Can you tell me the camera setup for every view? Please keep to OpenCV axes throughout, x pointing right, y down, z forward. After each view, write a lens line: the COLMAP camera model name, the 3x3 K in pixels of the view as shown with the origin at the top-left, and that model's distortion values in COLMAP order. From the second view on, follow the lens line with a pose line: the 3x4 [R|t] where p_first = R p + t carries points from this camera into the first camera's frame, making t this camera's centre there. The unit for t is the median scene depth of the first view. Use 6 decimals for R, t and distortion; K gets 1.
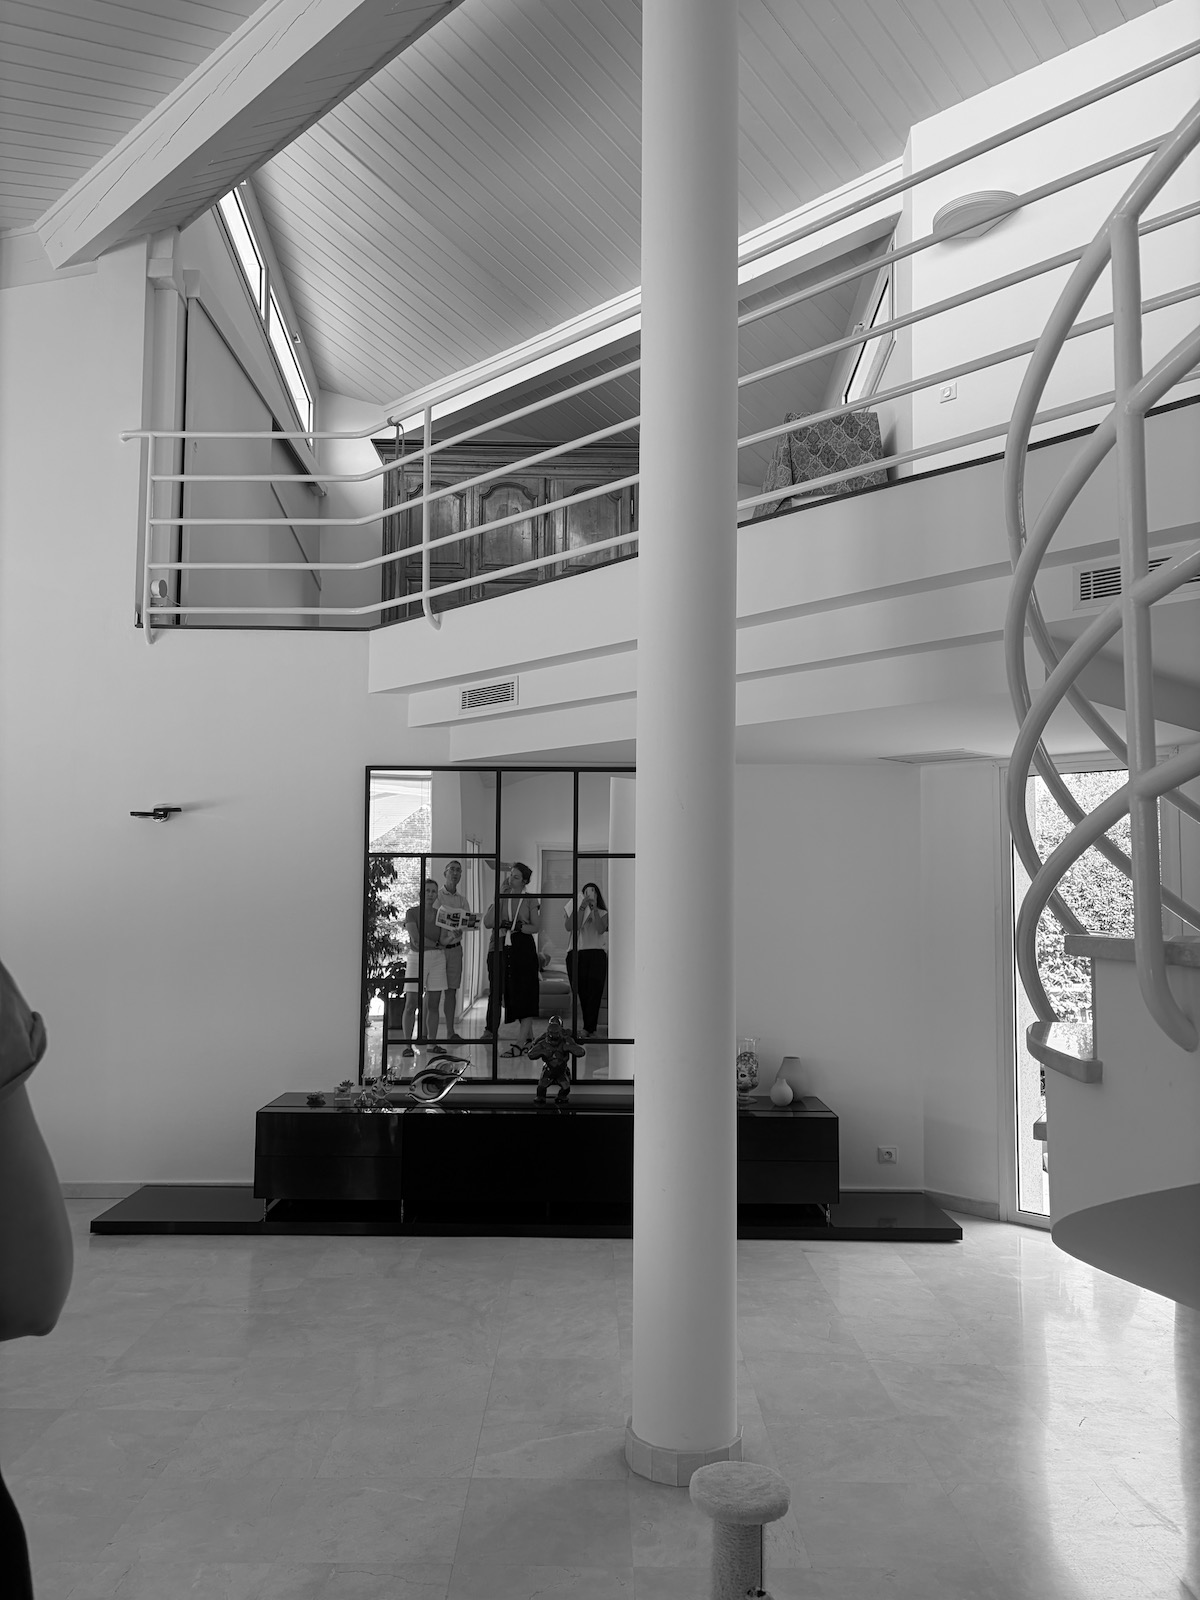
lens RADIAL K [[1205.4, 0, 597.5], [0, 1205.4, 807.0], [0, 0, 1]] dist [0.024452, -0.006654]
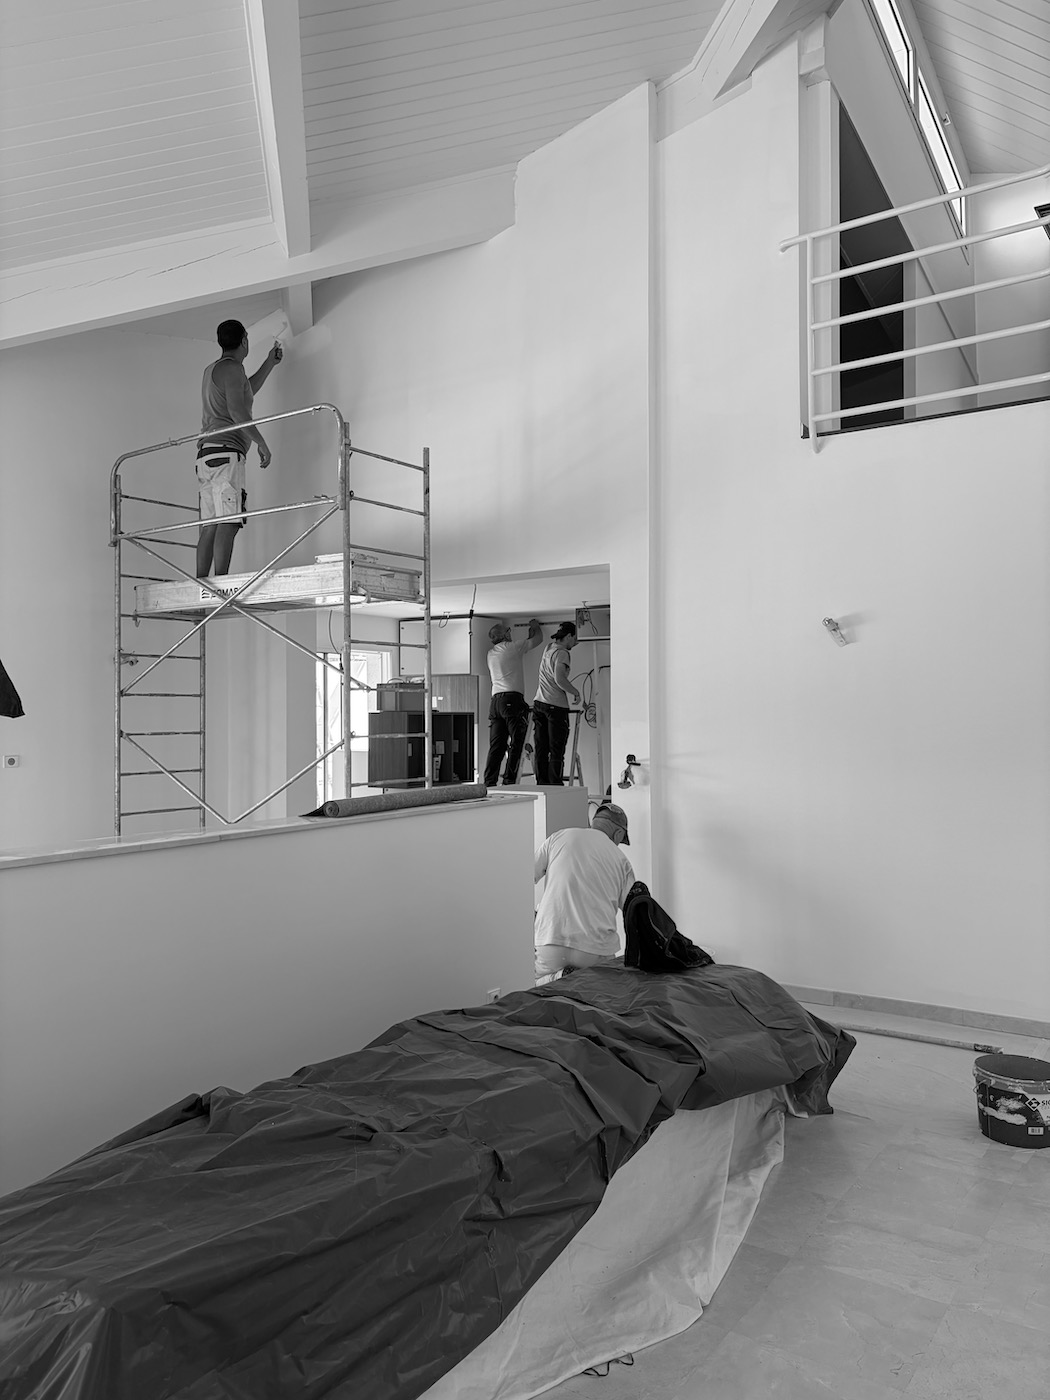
lens RADIAL K [[1054.8, 0, 525.4], [0, 1054.8, 704.6], [0, 0, 1]] dist [0.024452, -0.006654]
pose [[0.817679, -0.021017, -0.575290, -0.070136], [0.060405, 0.996949, 0.049434, 0.012840], [0.572496, -0.075171, 0.816454, 0.140148]]
